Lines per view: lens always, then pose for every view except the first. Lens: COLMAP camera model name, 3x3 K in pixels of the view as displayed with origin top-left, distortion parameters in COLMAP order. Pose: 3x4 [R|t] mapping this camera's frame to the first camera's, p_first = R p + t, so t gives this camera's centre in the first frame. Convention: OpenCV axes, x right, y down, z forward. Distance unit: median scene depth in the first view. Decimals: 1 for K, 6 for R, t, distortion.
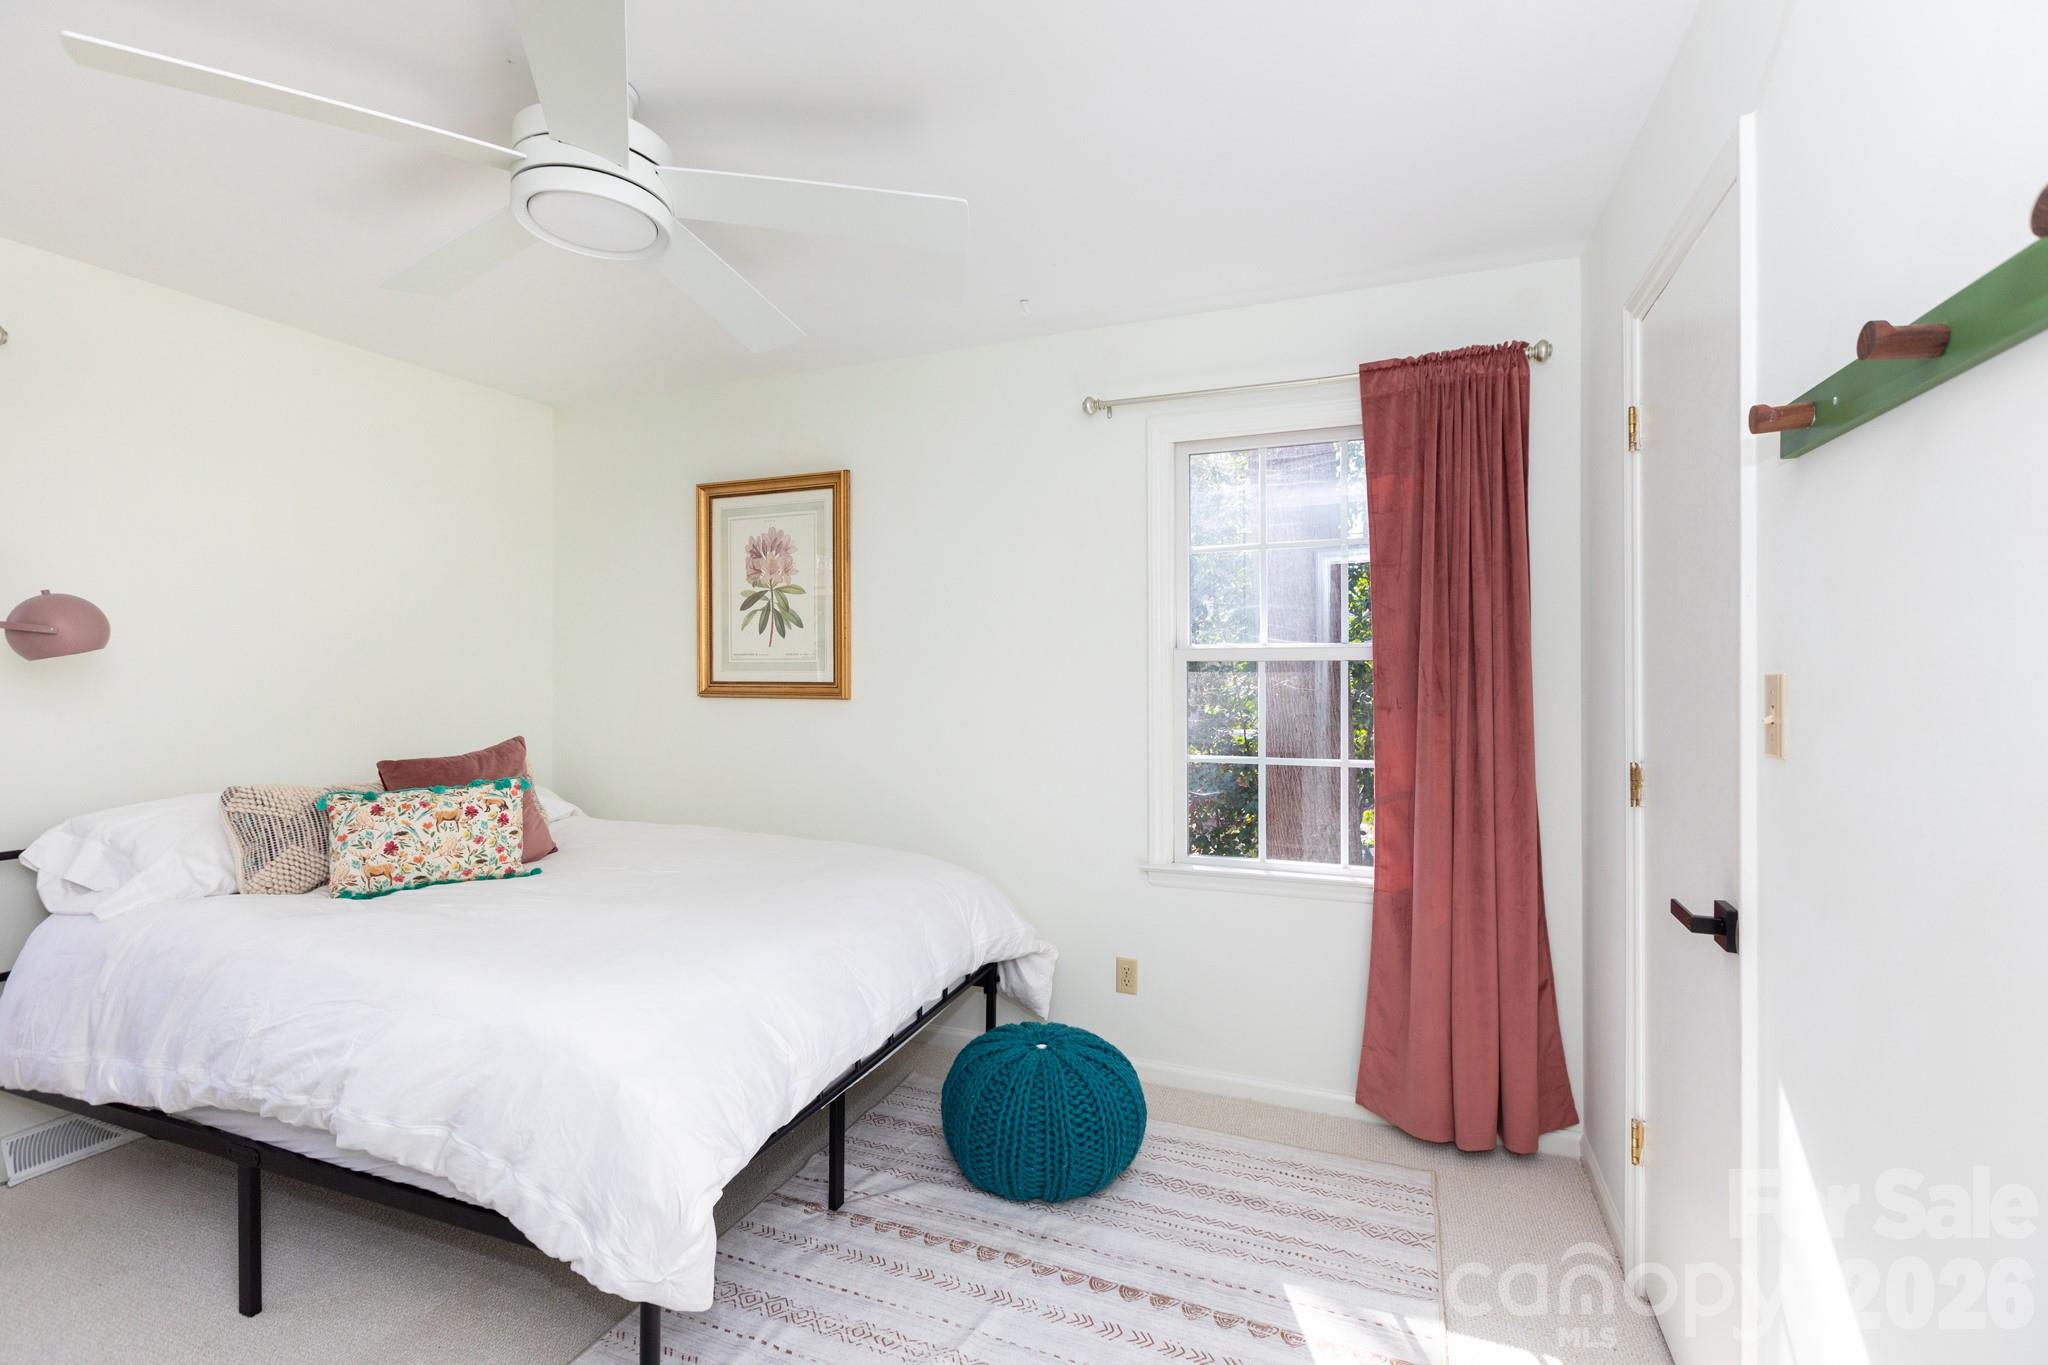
lens RADIAL K [[922.3, 0, 1022.8], [0, 922.3, 674.8], [0, 0, 1]] dist [0.001179, 0.000620]
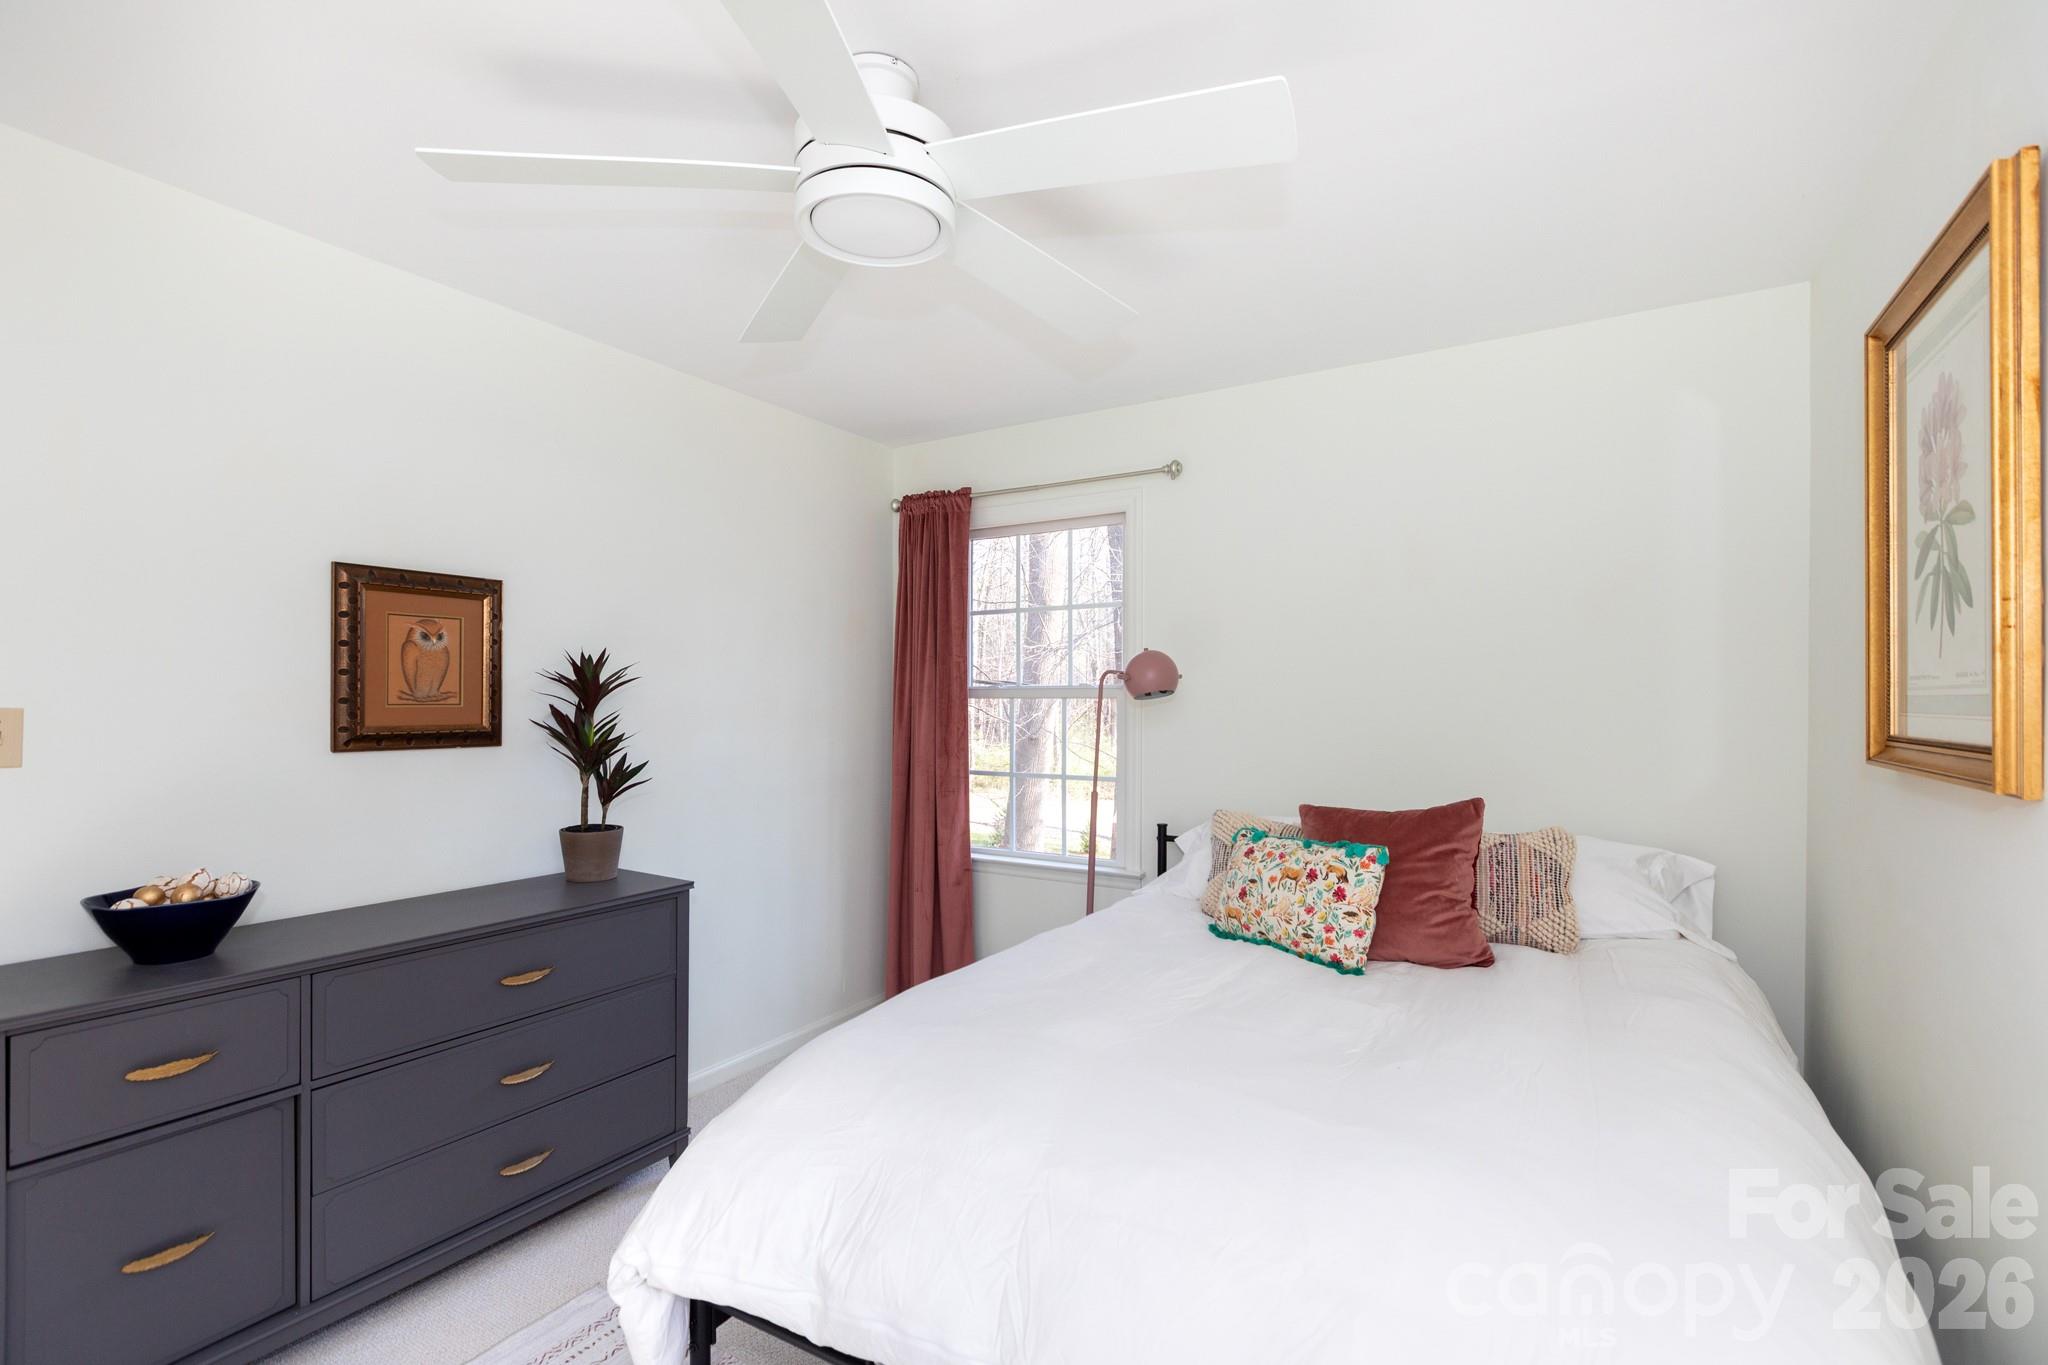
lens RADIAL K [[922.3, 0, 1023.8], [0, 922.3, 694.0], [0, 0, 1]] dist [0.001179, 0.000620]
pose [[-0.169832, -0.008641, -0.985435, 0.291055], [-0.004722, 0.999957, -0.007955, -0.011465], [0.985462, 0.003302, -0.169866, 0.885050]]
